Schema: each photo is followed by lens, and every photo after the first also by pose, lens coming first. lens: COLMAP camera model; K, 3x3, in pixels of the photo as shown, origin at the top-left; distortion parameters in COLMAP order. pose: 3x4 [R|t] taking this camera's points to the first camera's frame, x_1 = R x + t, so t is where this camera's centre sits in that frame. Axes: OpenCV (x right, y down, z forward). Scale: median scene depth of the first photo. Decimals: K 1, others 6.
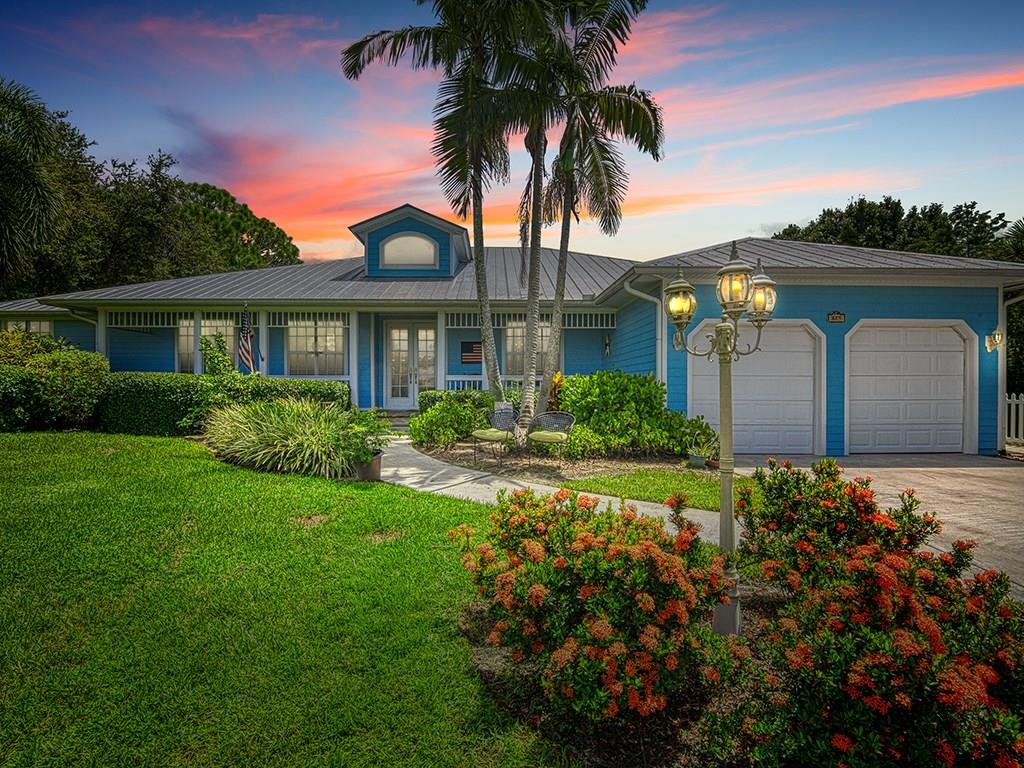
lens RADIAL K [[512.4, 0, 513.7], [0, 512.4, 379.0], [0, 0, 1]] dist [0.004672, -0.001071]
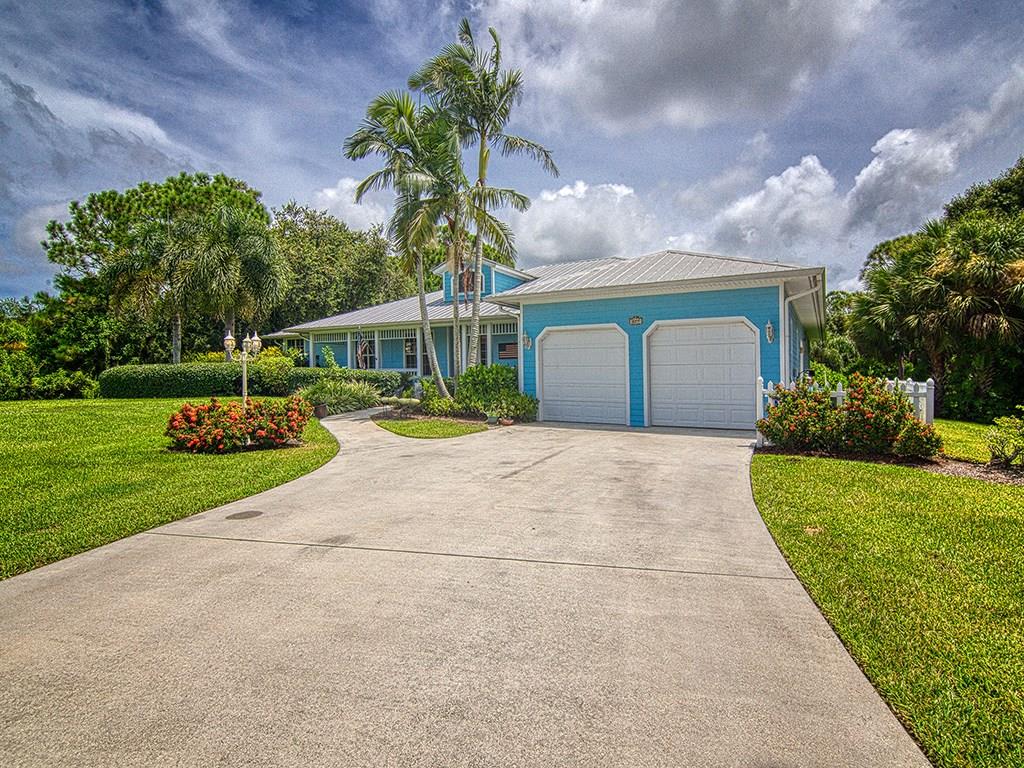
lens RADIAL K [[512.4, 0, 509.1], [0, 512.4, 383.0], [0, 0, 1]] dist [0.004672, -0.001071]
pose [[0.865198, 0.008816, -0.501353, 0.997752], [-0.006200, 0.999957, 0.006883, 0.029703], [0.501393, -0.002847, 0.865215, -0.273092]]
